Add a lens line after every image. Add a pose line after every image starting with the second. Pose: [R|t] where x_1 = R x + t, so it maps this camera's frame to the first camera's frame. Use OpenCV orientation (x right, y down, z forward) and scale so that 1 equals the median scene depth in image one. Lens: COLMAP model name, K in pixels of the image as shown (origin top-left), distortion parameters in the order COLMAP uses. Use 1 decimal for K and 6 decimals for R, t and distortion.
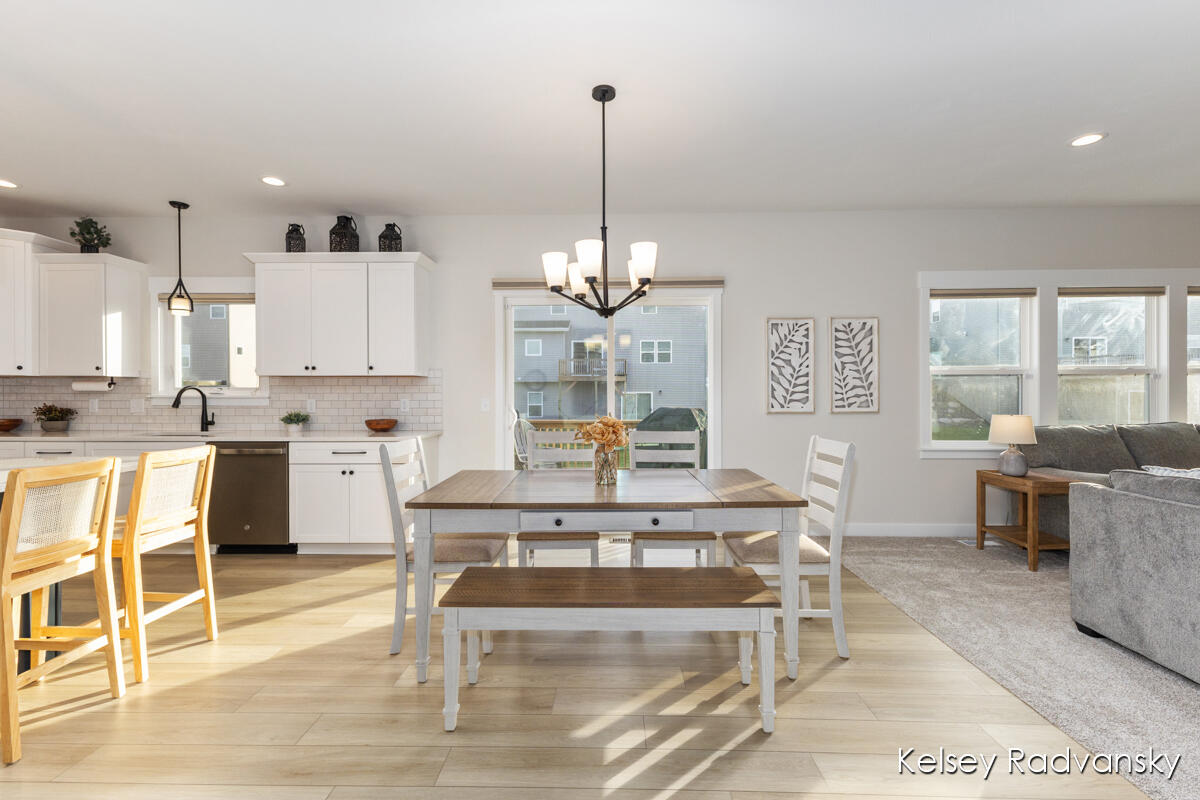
lens RADIAL K [[495.4, 0, 599.9], [0, 495.4, 400.6], [0, 0, 1]] dist [0.002780, 0.000096]
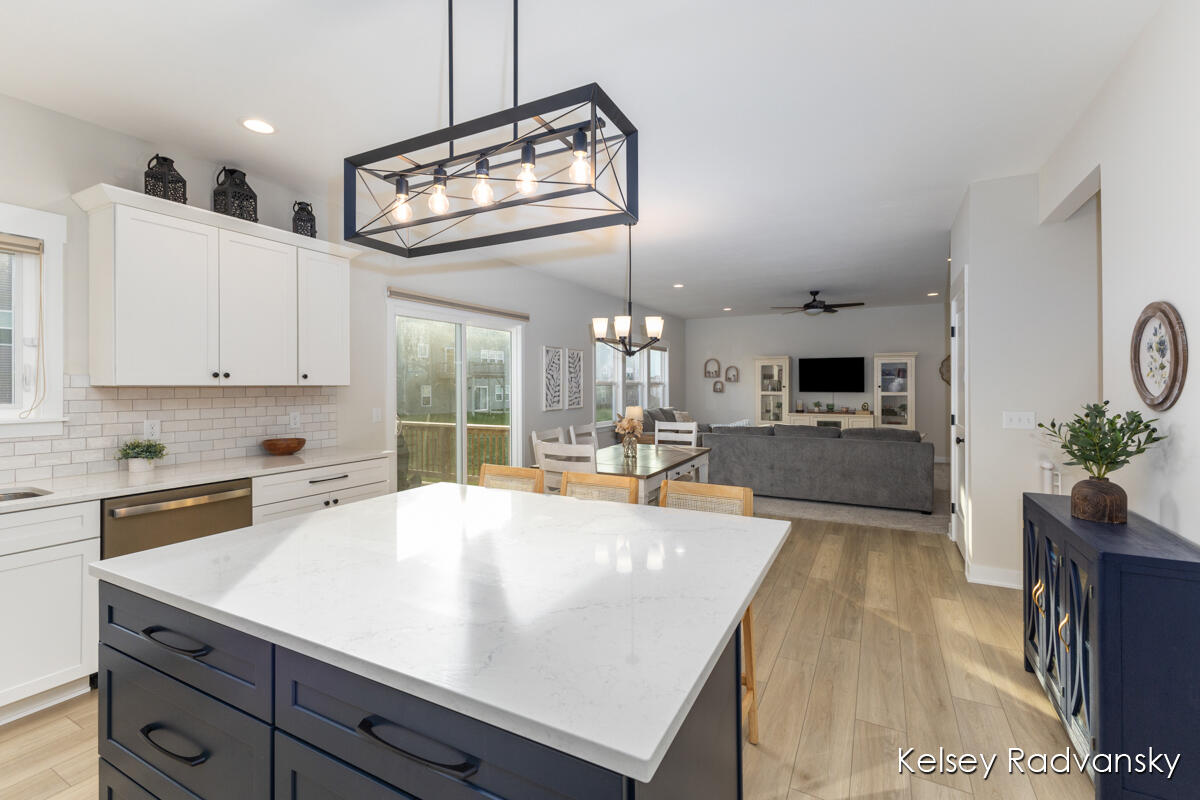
lens RADIAL K [[524.4, 0, 602.6], [0, 524.4, 389.5], [0, 0, 1]] dist [0.003611, 0.000128]
pose [[0.441643, -0.005290, 0.897175, -0.978751], [0.005156, 0.999981, 0.003358, -0.042881], [-0.897176, 0.003143, 0.441661, 0.164387]]
